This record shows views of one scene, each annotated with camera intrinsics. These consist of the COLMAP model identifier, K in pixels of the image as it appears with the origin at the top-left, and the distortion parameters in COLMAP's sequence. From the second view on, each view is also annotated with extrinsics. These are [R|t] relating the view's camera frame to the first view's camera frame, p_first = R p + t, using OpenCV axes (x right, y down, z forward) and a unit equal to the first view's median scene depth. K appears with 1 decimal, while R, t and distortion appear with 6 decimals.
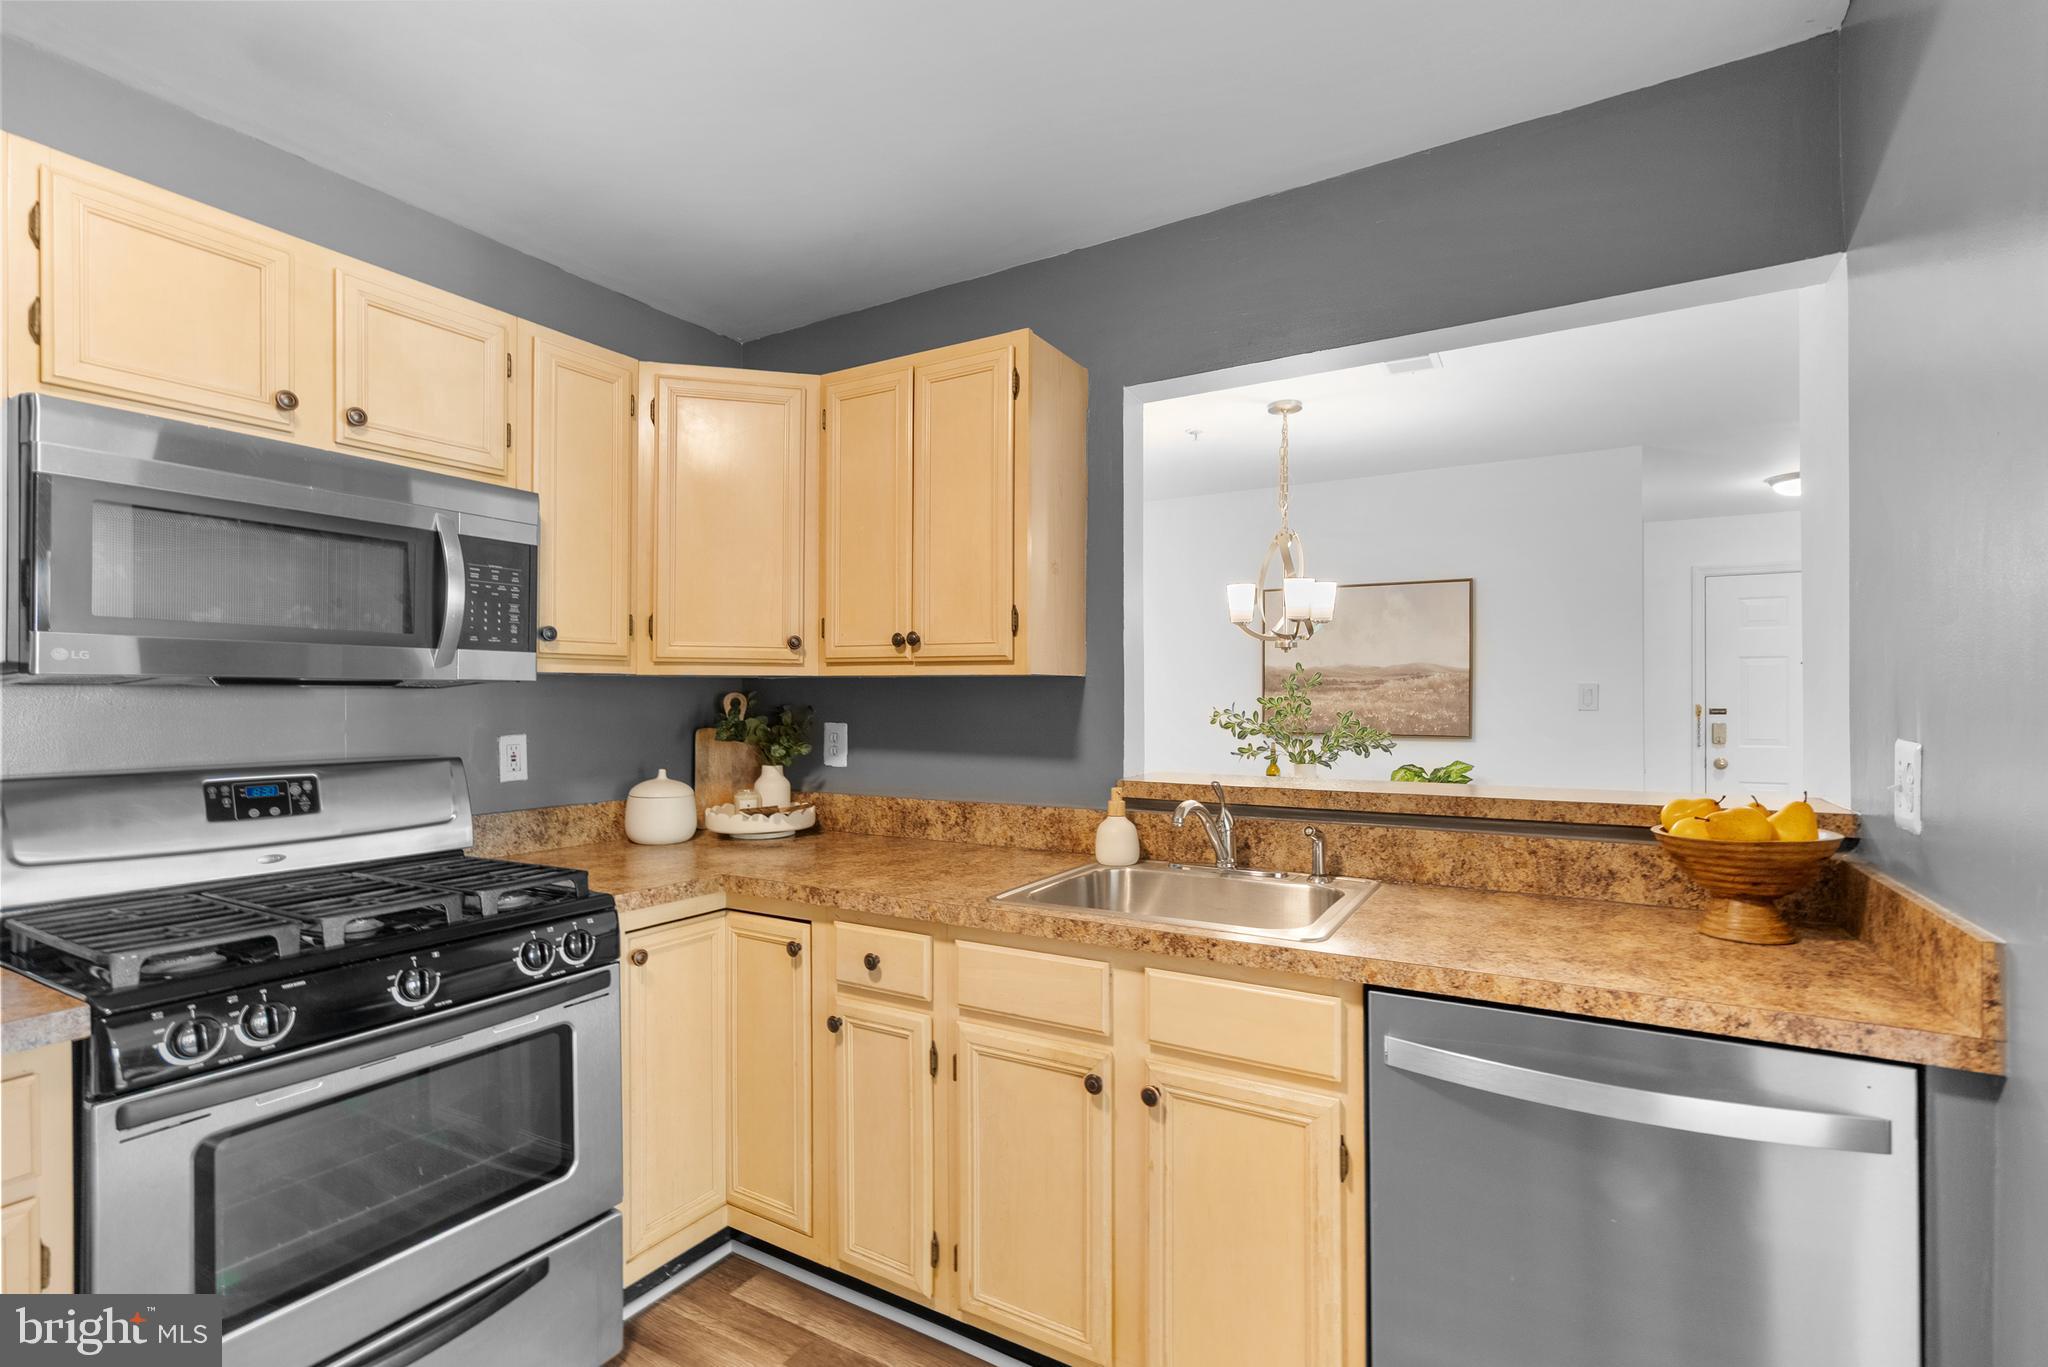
lens RADIAL K [[937.7, 0, 1017.2], [0, 937.7, 692.9], [0, 0, 1]] dist [-0.004125, 0.004437]
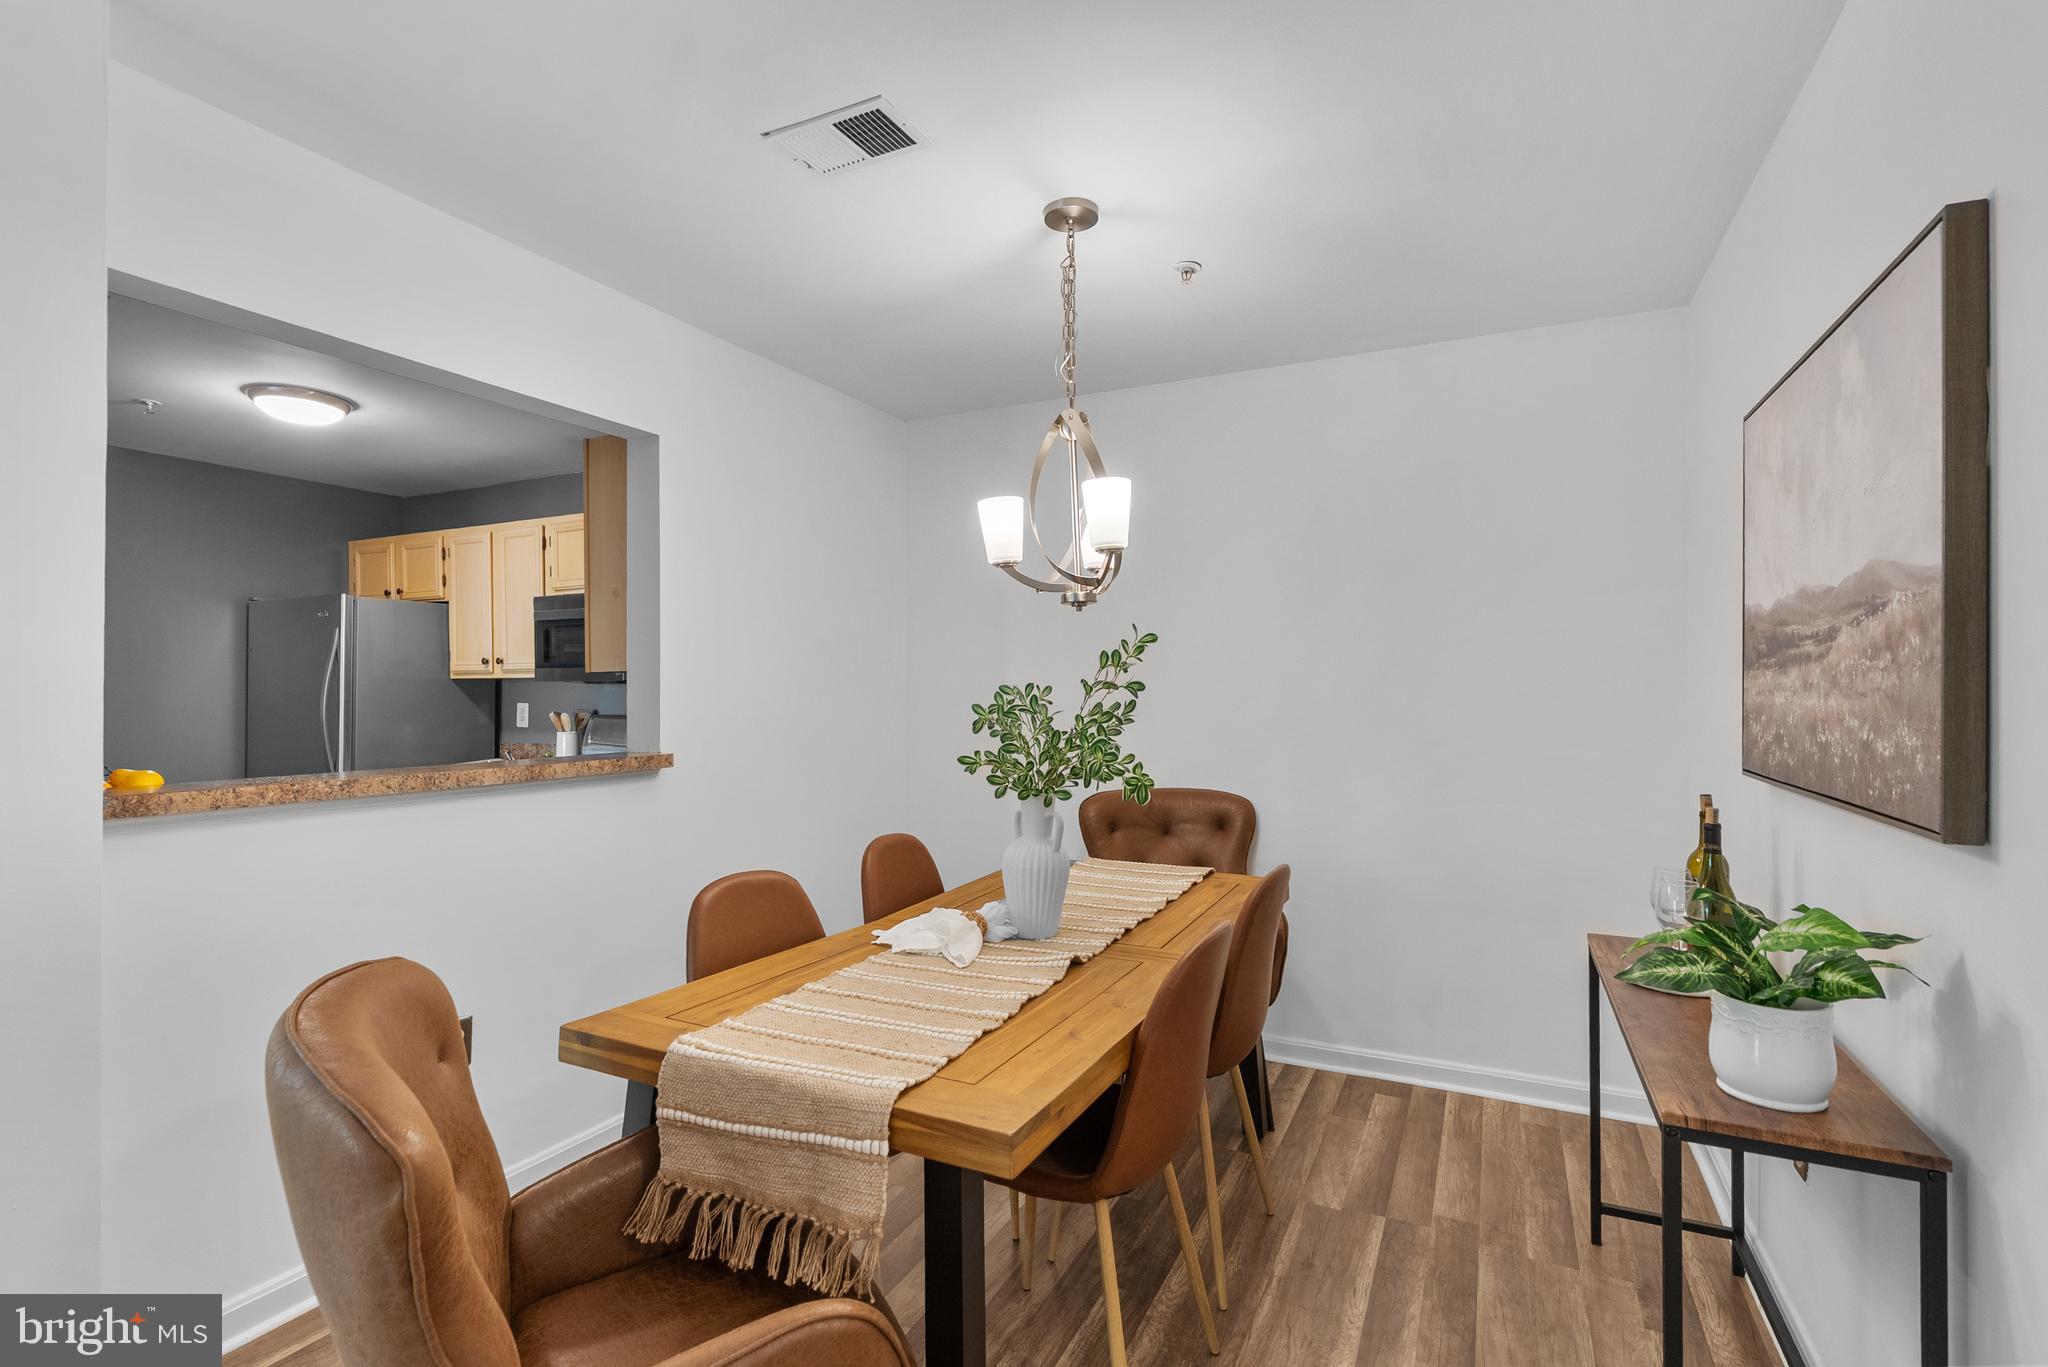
lens RADIAL K [[956.0, 0, 1024.0], [0, 956.0, 683.5], [0, 0, 1]] dist [-0.011248, 0.009947]
pose [[0.073803, -0.005807, -0.997256, 1.489792], [0.006648, 0.999964, -0.005331, 0.011727], [0.997251, -0.006236, 0.073839, 1.510247]]
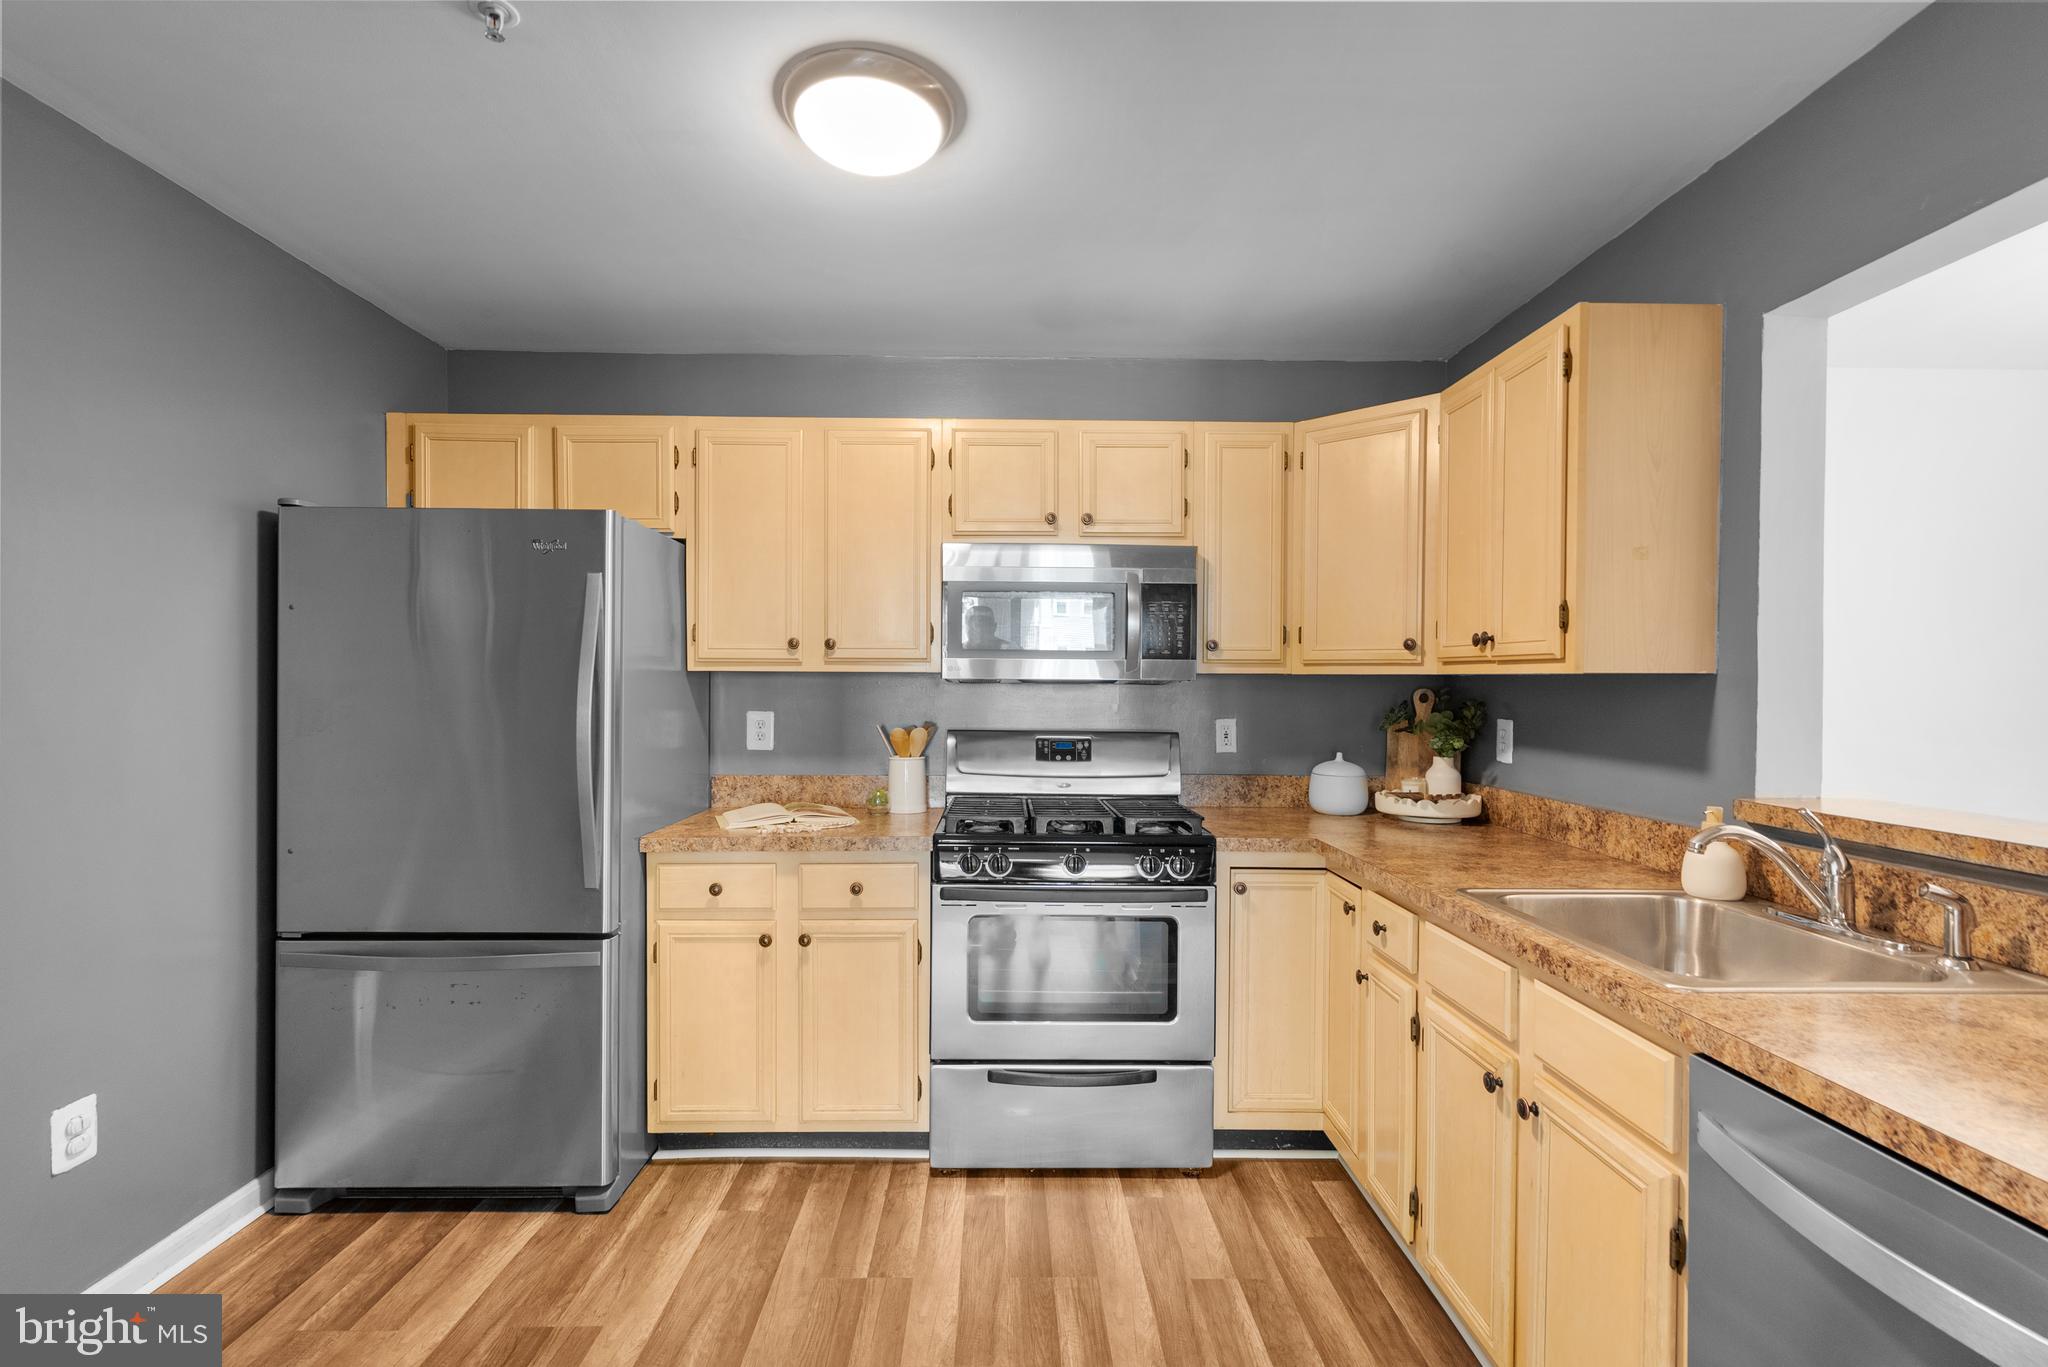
lens RADIAL K [[937.7, 0, 1017.2], [0, 937.7, 692.9], [0, 0, 1]] dist [-0.004125, 0.004437]
pose [[0.526818, 0.012127, -0.849892, 0.491656], [-0.004201, 0.999923, 0.011663, -0.007993], [0.849968, -0.002574, 0.526828, 0.028061]]
